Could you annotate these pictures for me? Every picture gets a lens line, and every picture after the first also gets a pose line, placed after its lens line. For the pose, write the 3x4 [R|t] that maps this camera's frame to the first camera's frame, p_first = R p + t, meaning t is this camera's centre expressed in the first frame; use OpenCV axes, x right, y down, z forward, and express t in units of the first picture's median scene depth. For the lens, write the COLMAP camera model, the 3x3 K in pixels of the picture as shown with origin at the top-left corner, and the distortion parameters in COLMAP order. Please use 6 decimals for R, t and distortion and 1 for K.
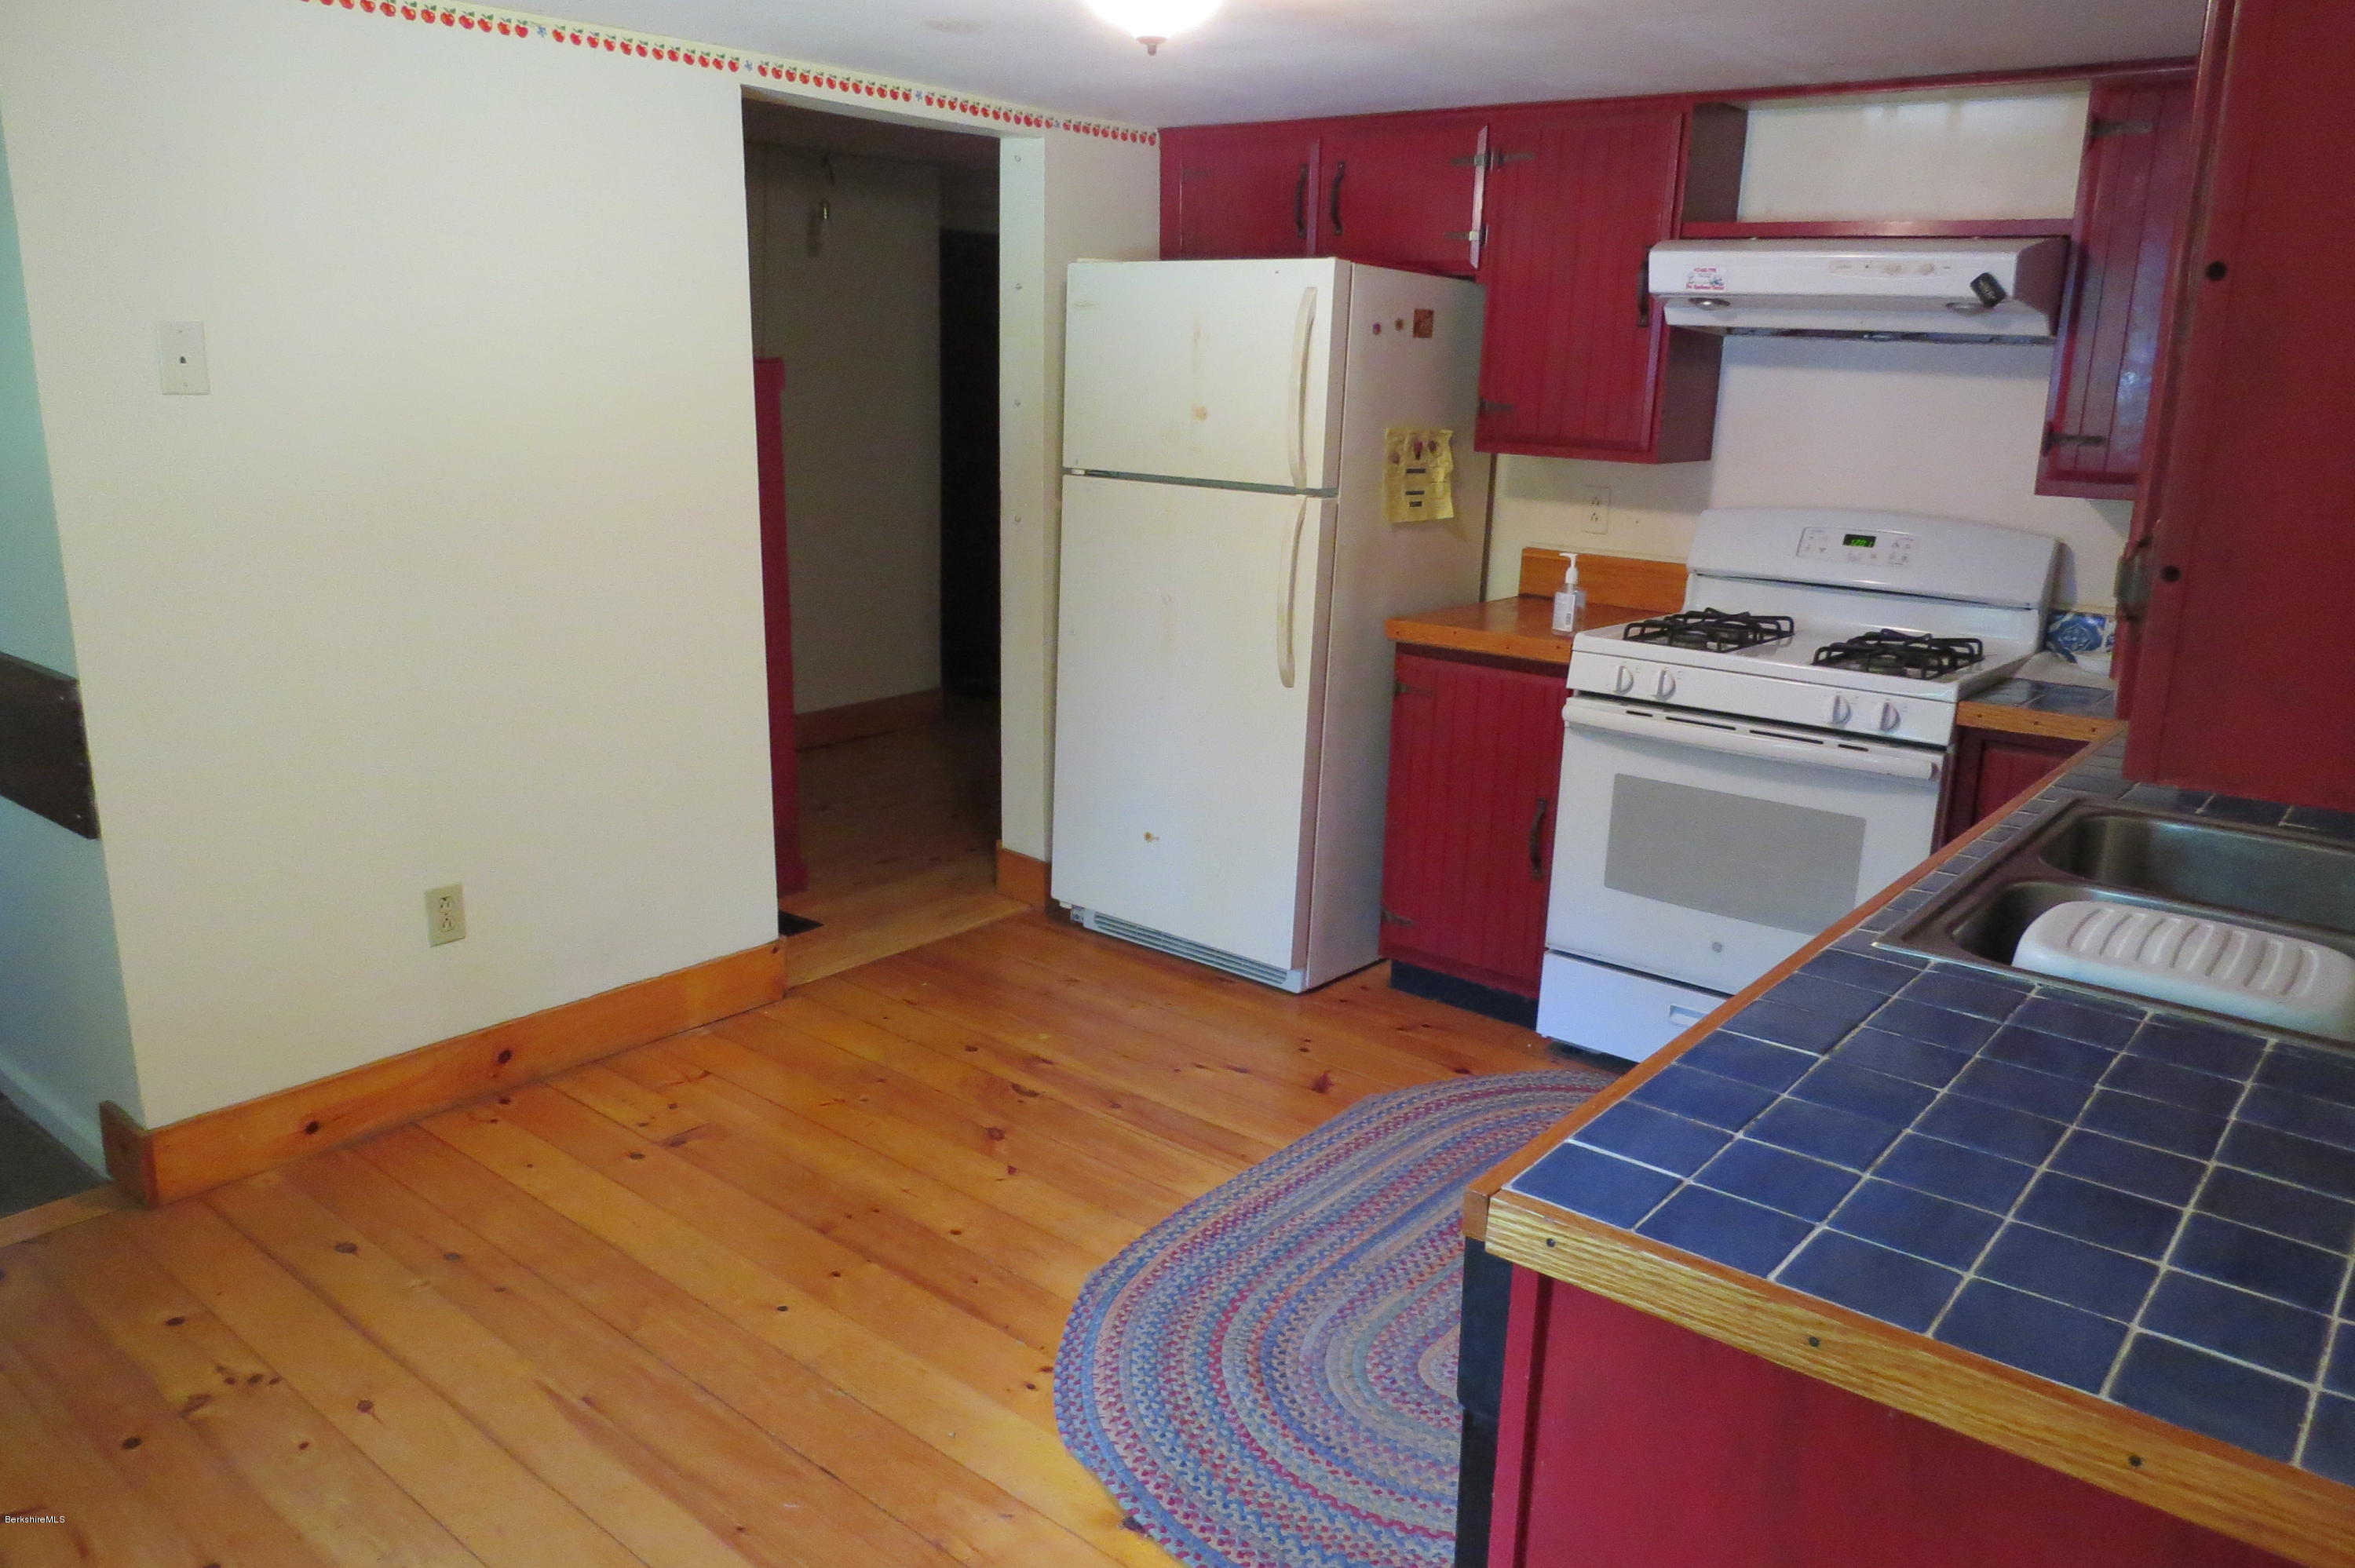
lens RADIAL K [[1673.2, 0, 1162.7], [0, 1673.2, 797.8], [0, 0, 1]] dist [-0.022731, 0.009101]
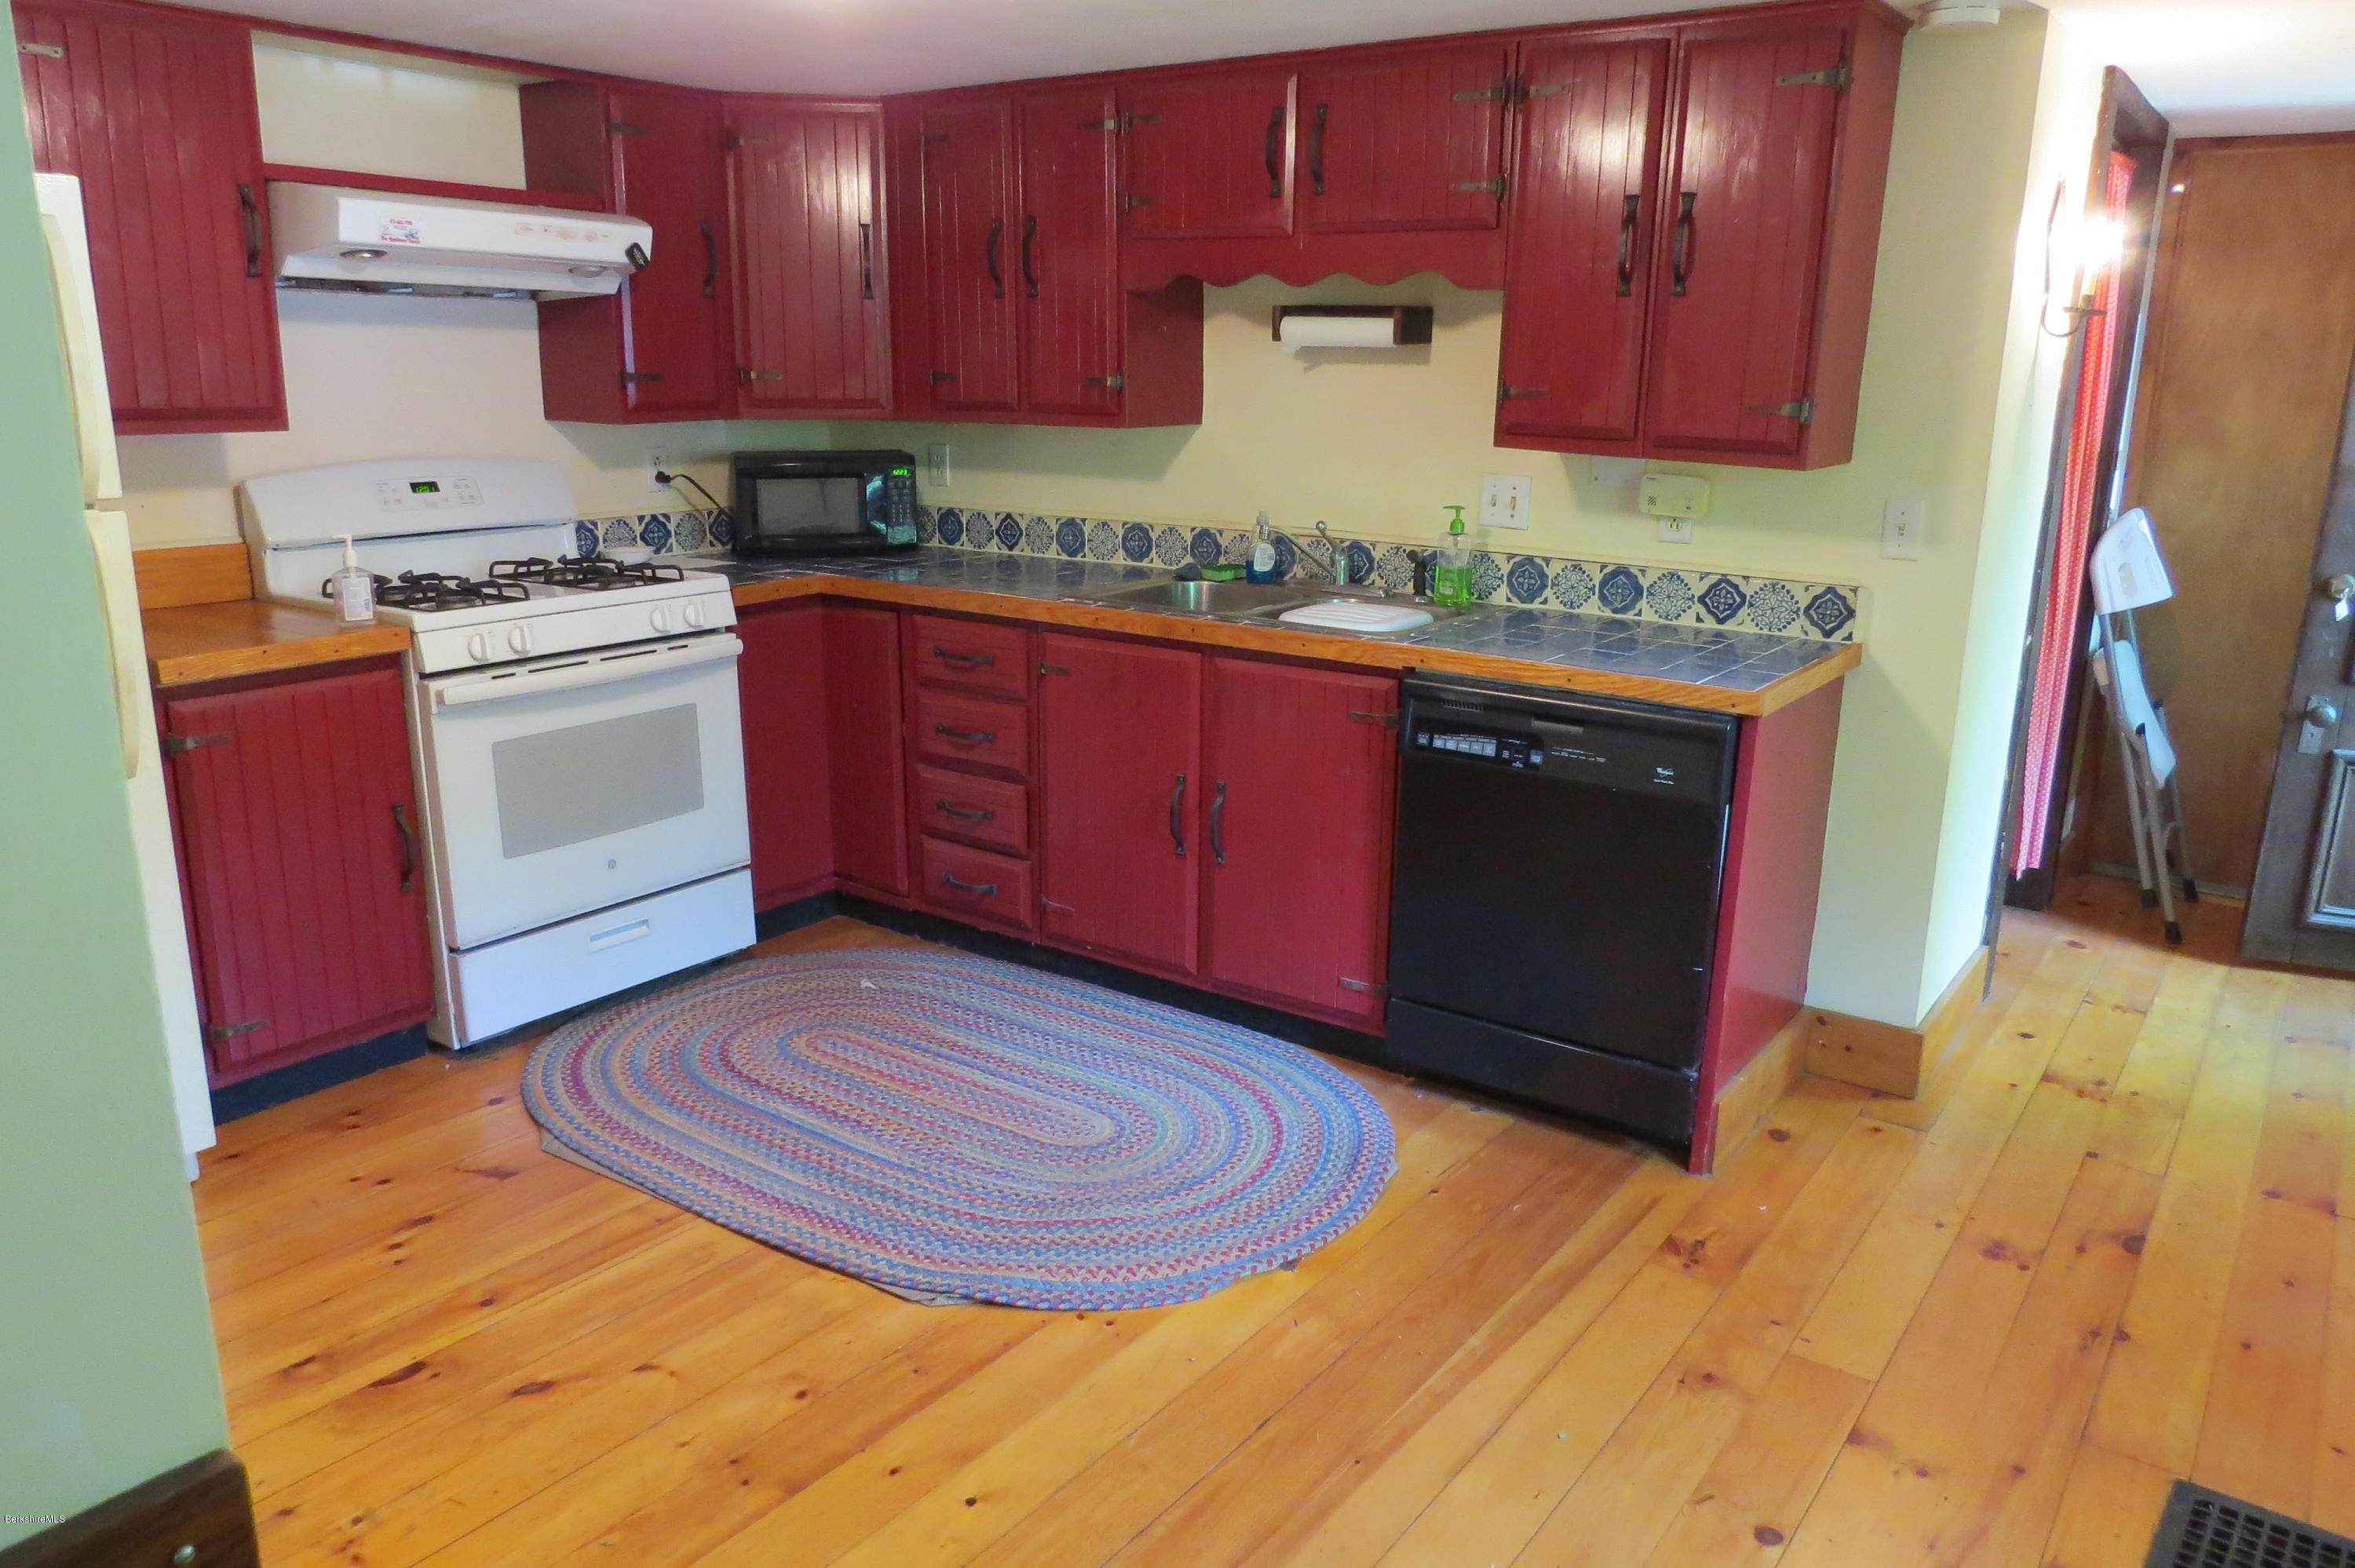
lens RADIAL K [[1673.2, 0, 1182.6], [0, 1673.2, 791.0], [0, 0, 1]] dist [-0.022731, 0.009101]
pose [[-0.063648, -0.279233, 0.958112, -0.712067], [0.238472, 0.927990, 0.286296, -0.175286], [-0.969061, 0.246705, 0.007524, 0.623694]]
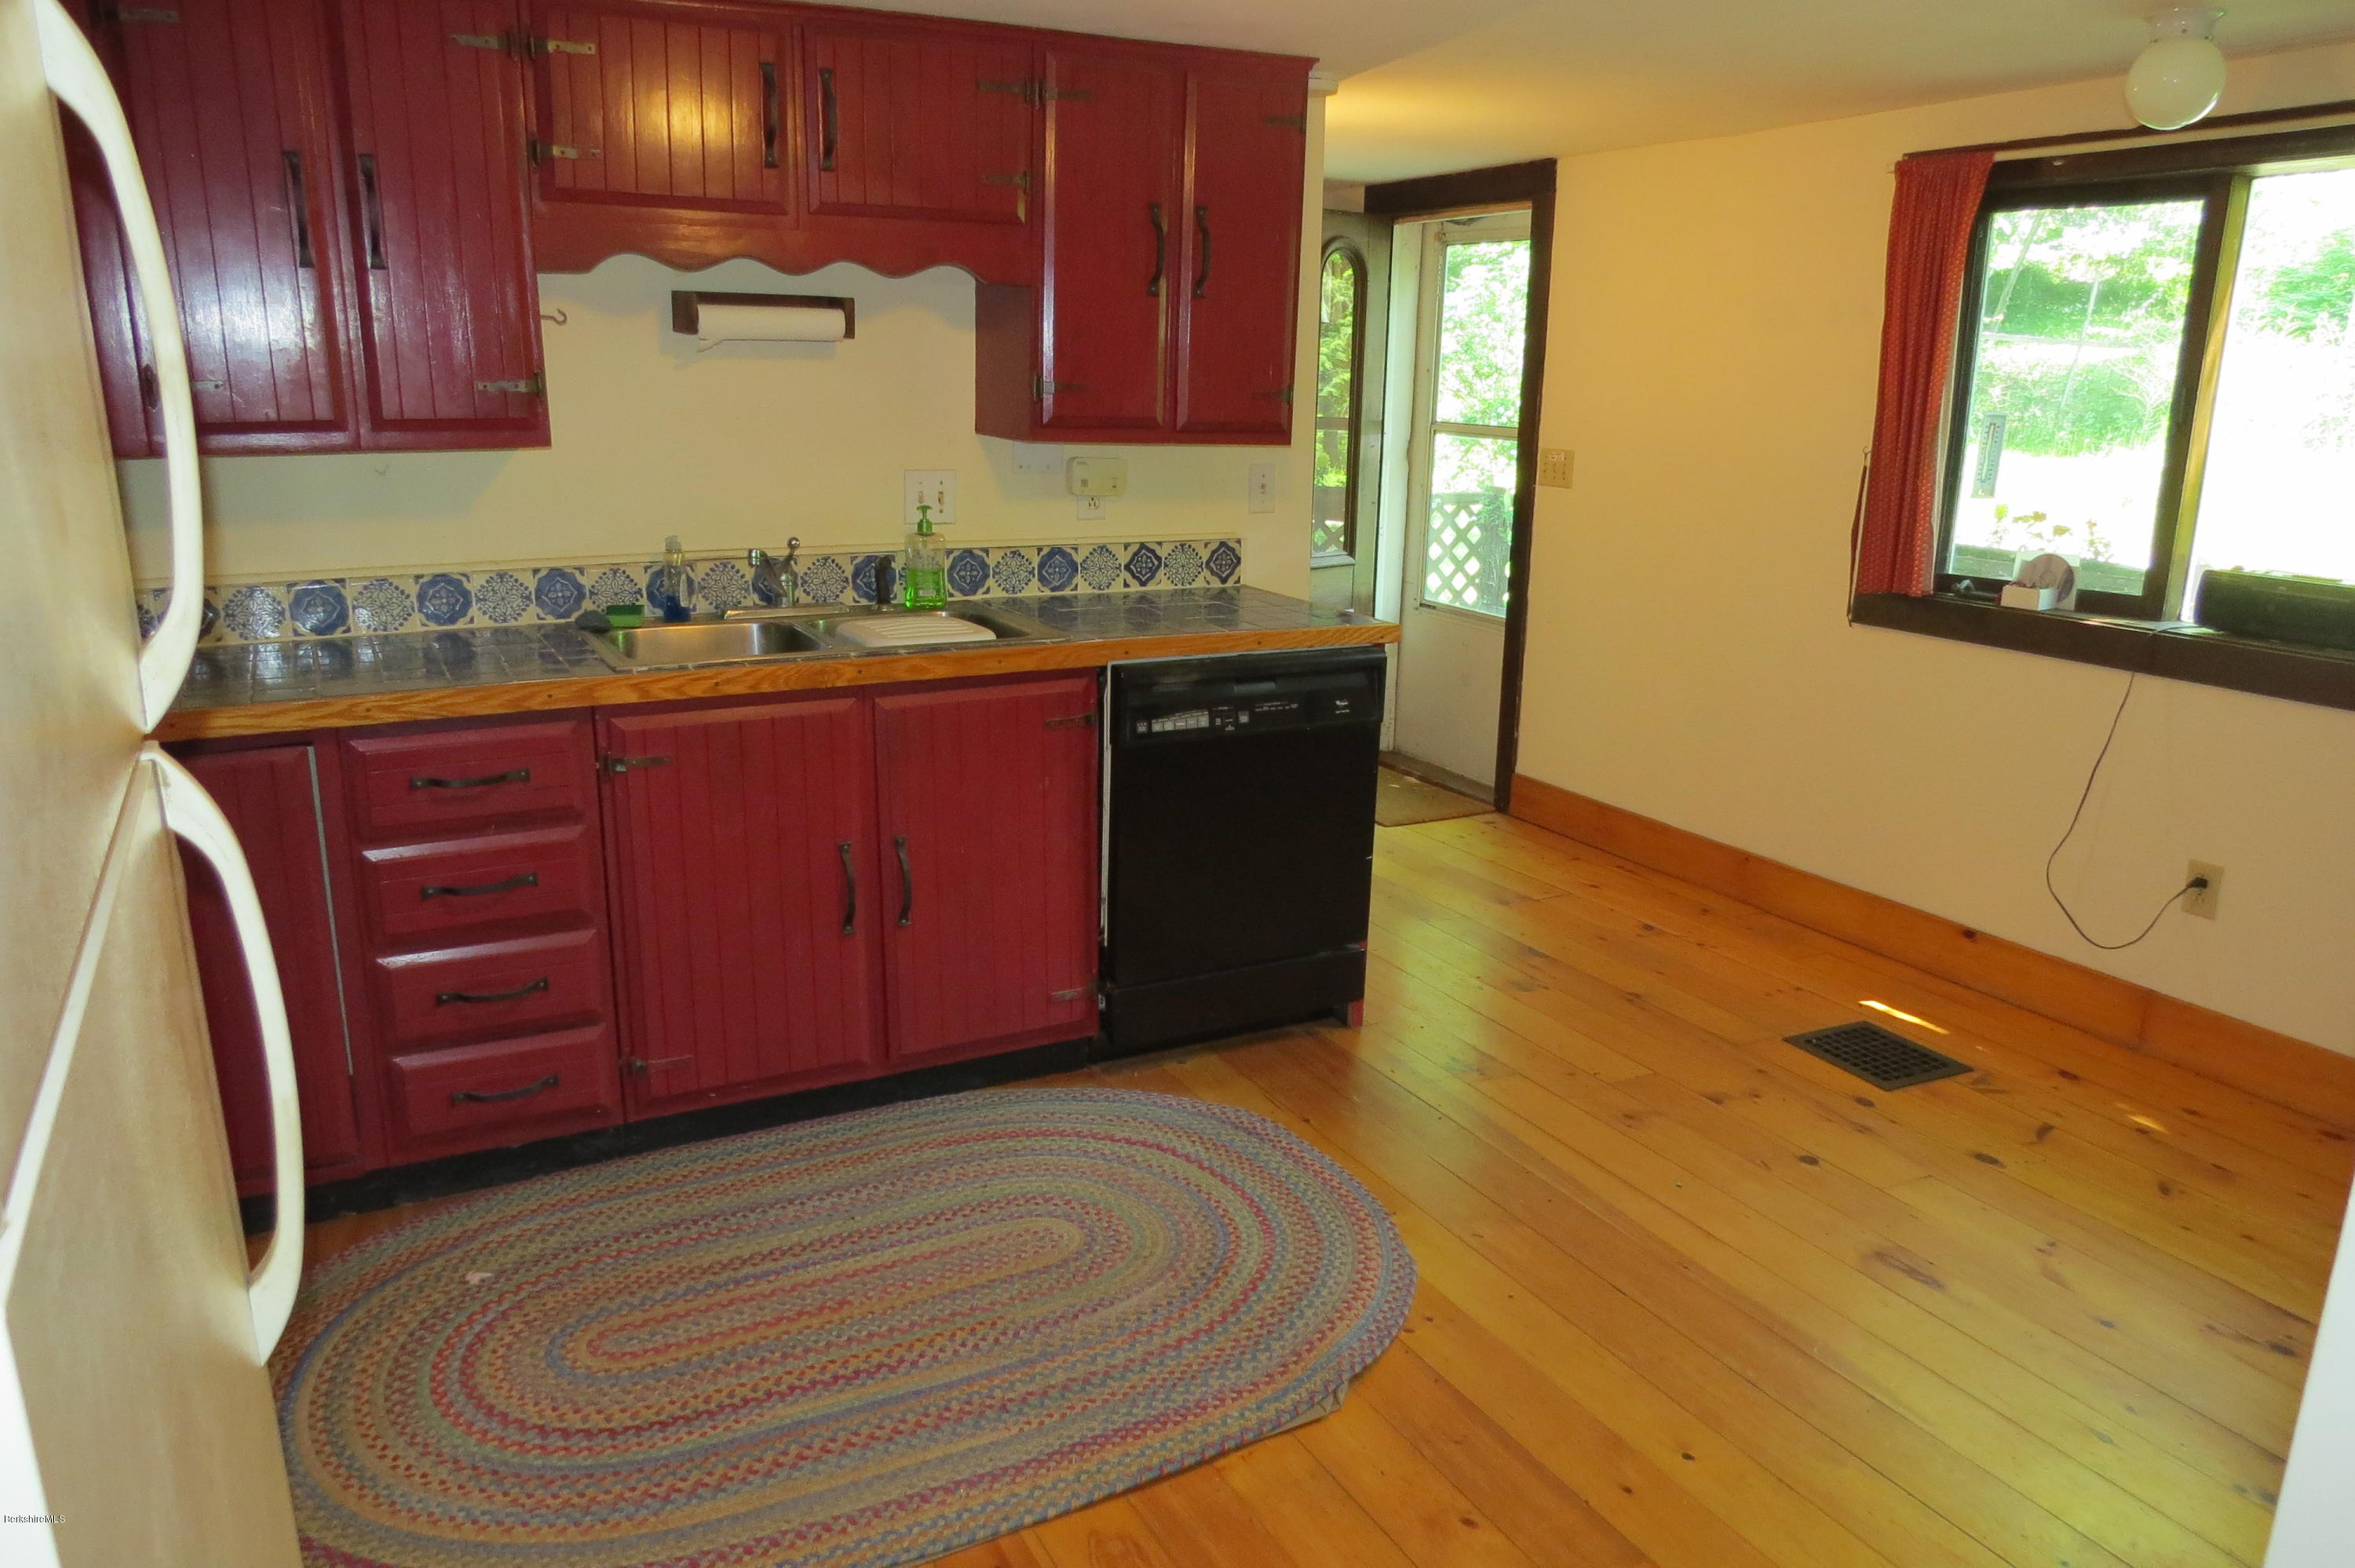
lens RADIAL K [[1673.2, 0, 1184.7], [0, 1673.2, 775.0], [0, 0, 1]] dist [-0.022731, 0.009101]
pose [[-0.917926, -0.134745, 0.373169, -0.204280], [0.063619, 0.878403, 0.473667, -0.330325], [-0.391617, 0.458532, -0.797737, 1.256825]]
